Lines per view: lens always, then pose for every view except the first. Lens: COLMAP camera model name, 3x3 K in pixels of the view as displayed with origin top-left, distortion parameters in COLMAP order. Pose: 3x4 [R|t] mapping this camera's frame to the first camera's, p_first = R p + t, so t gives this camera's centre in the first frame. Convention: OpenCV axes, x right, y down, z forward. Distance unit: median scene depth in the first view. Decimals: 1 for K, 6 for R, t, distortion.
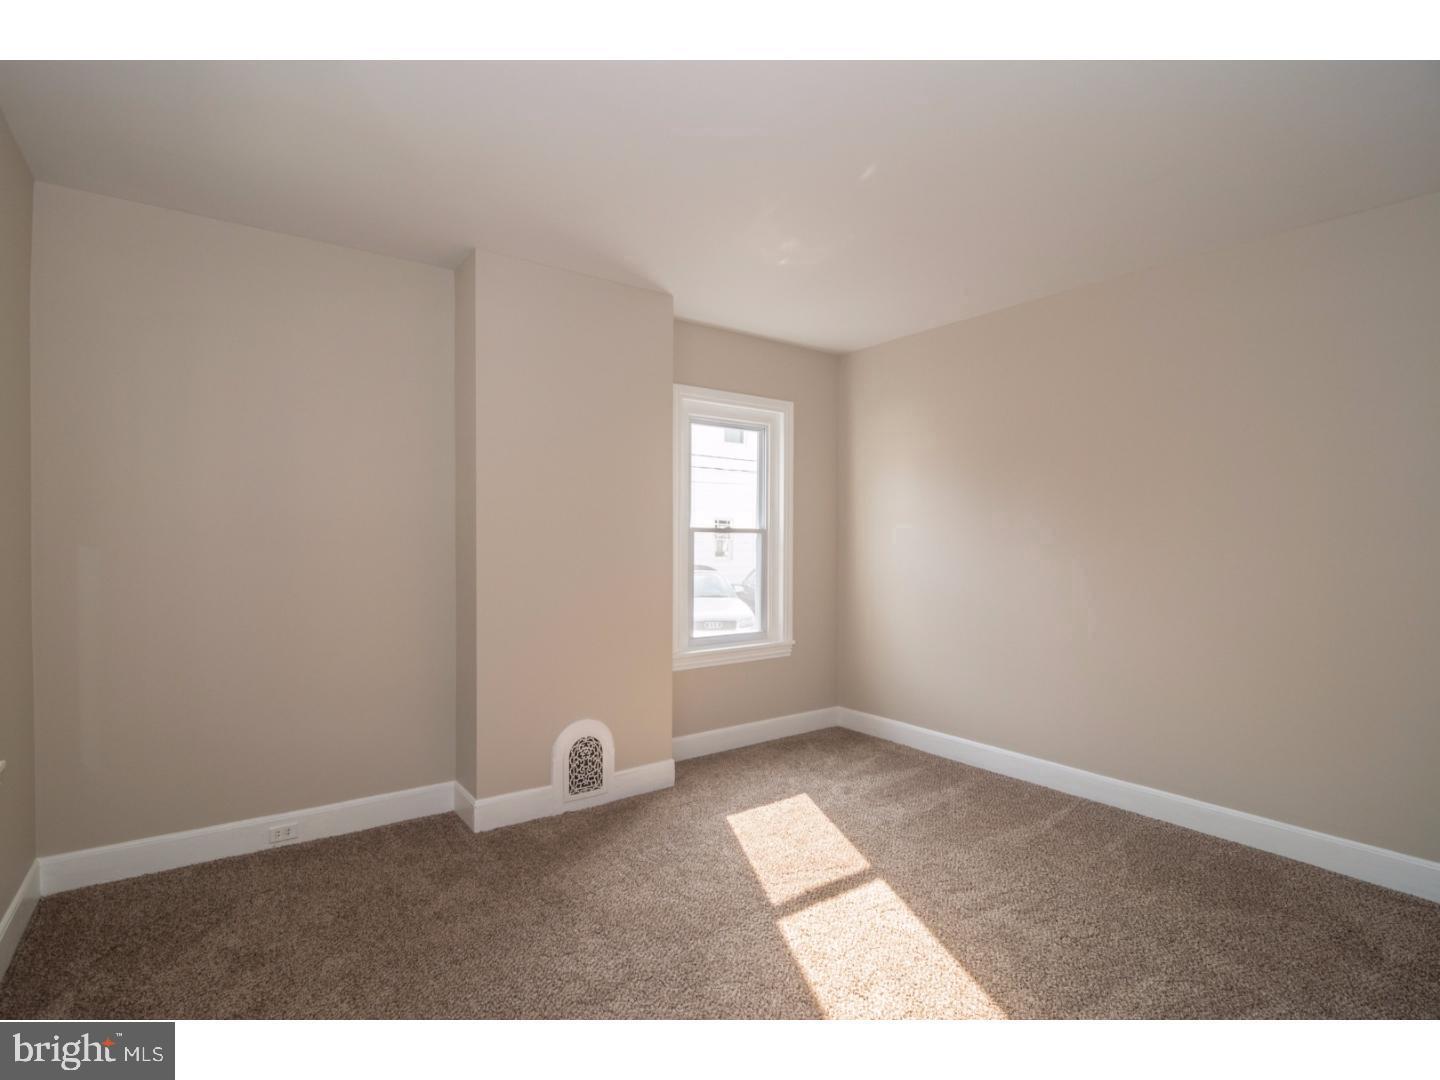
lens RADIAL K [[735.1, 0, 715.1], [0, 735.1, 536.7], [0, 0, 1]] dist [-0.001241, -0.000703]
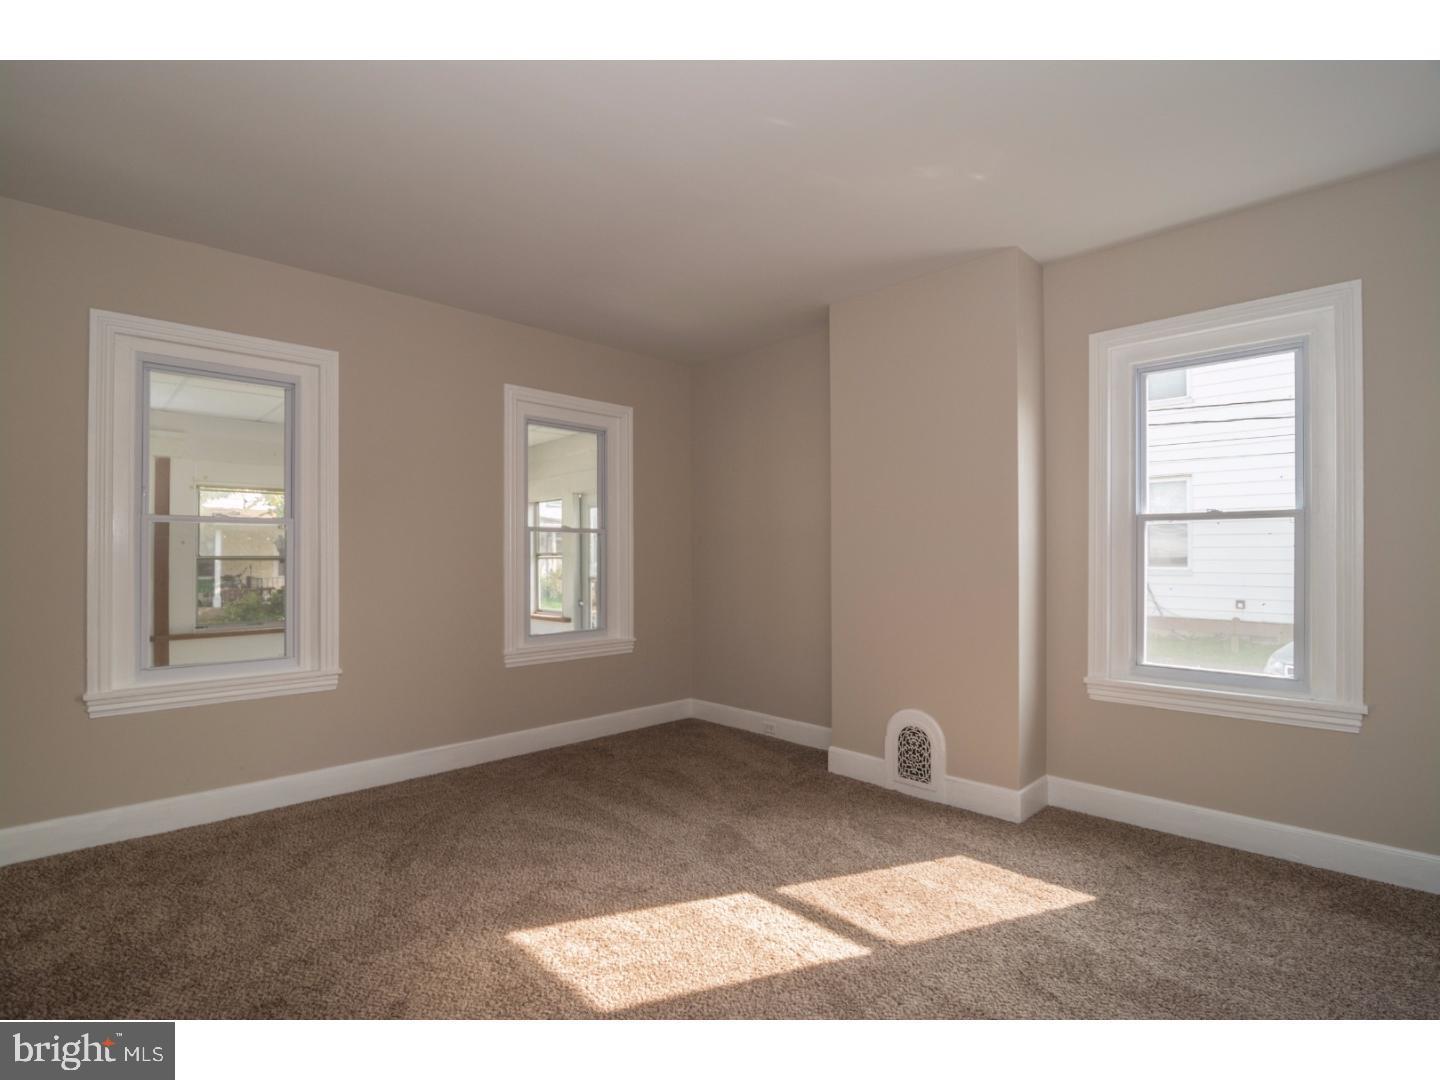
lens RADIAL K [[735.1, 0, 715.1], [0, 735.1, 536.7], [0, 0, 1]] dist [-0.001241, -0.000703]
pose [[0.095753, -0.033007, -0.994858, 0.835466], [0.004338, 0.999454, -0.032742, 0.040505], [0.995396, -0.001181, 0.095844, 0.632237]]
